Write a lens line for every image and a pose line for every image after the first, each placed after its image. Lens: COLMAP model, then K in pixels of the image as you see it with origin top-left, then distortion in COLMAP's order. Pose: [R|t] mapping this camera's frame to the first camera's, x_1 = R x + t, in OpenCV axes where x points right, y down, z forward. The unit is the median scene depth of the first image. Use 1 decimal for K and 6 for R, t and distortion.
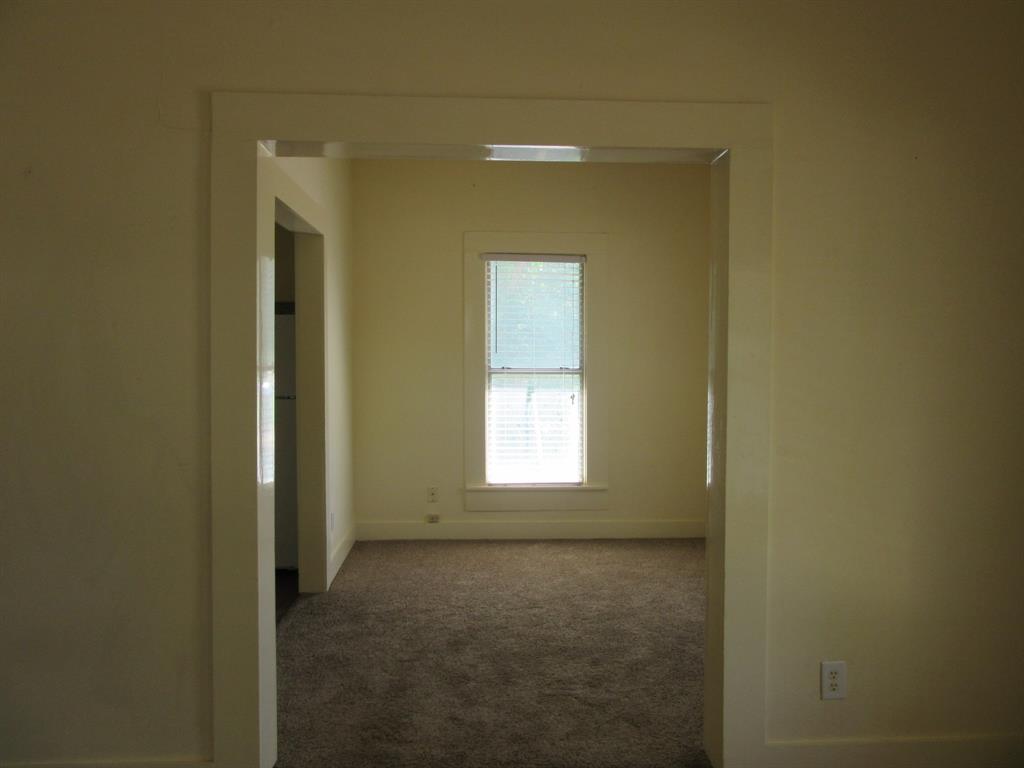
lens RADIAL K [[747.5, 0, 512.0], [0, 747.5, 384.0], [0, 0, 1]] dist [-0.048748, 0.003703]
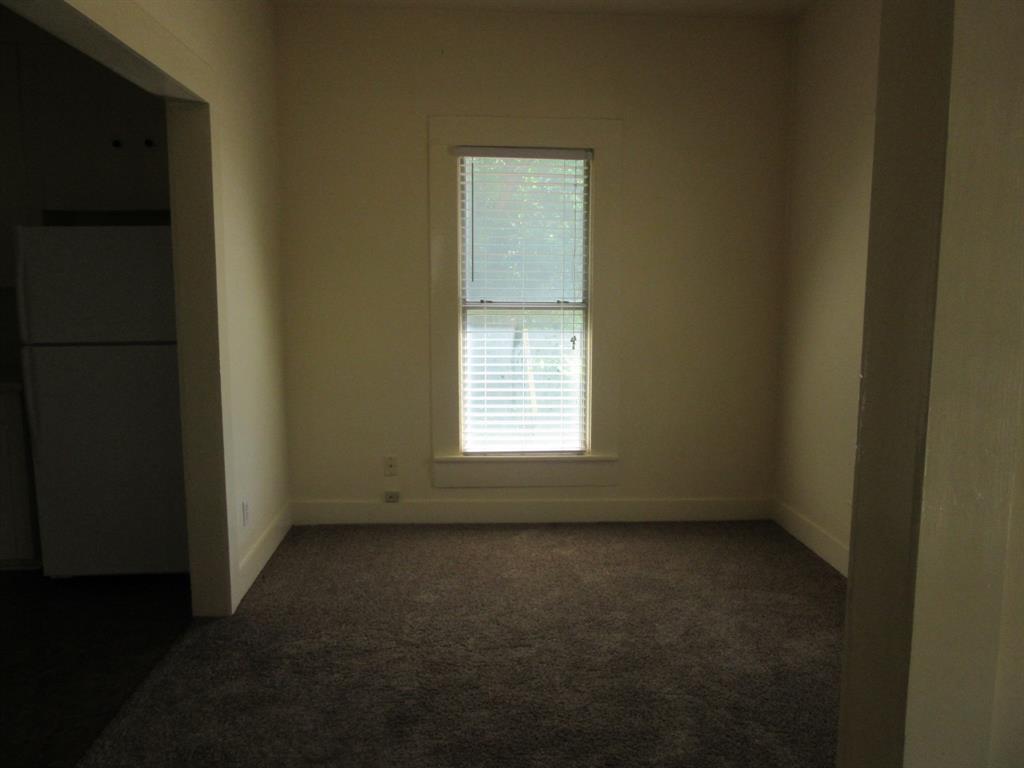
lens RADIAL K [[747.5, 0, 512.0], [0, 747.5, 384.0], [0, 0, 1]] dist [-0.048748, 0.003703]
pose [[0.999960, 0.001794, 0.008723, 0.013196], [-0.002572, 0.995932, 0.090068, -0.007021], [-0.008526, -0.090087, 0.995897, 0.261933]]
